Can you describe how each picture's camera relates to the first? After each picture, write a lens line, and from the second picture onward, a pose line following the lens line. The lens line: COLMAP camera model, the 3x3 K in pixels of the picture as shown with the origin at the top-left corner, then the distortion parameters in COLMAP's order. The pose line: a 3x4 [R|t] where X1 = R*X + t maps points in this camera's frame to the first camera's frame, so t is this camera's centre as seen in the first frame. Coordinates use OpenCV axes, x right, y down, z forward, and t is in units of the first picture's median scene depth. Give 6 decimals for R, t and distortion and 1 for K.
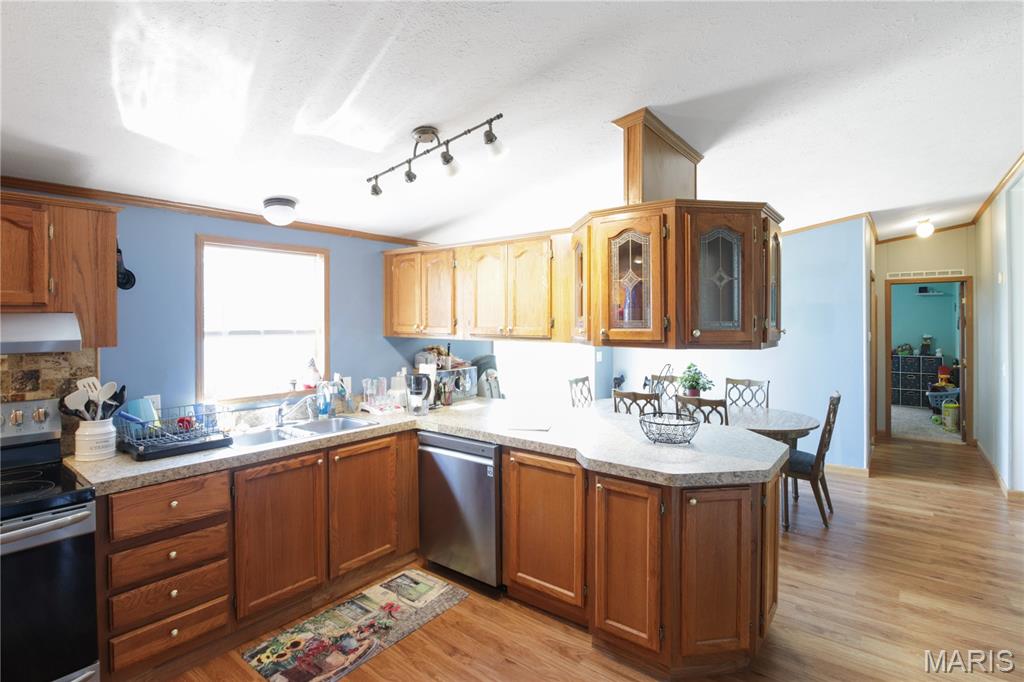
lens RADIAL K [[501.4, 0, 513.3], [0, 501.4, 314.9], [0, 0, 1]] dist [-0.025464, -0.000490]
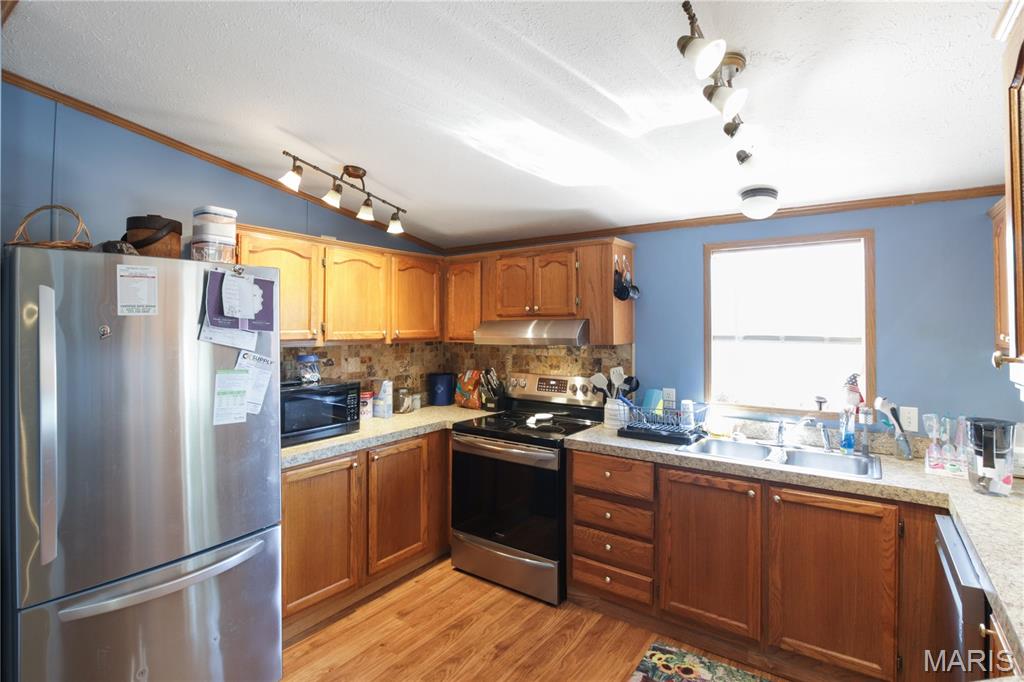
lens RADIAL K [[501.4, 0, 513.3], [0, 501.4, 314.9], [0, 0, 1]] dist [-0.025464, -0.000490]
pose [[0.044862, -0.017526, -0.998839, 0.492118], [0.009172, 0.999811, -0.017131, 0.004845], [0.998951, -0.008393, 0.045015, 0.634440]]
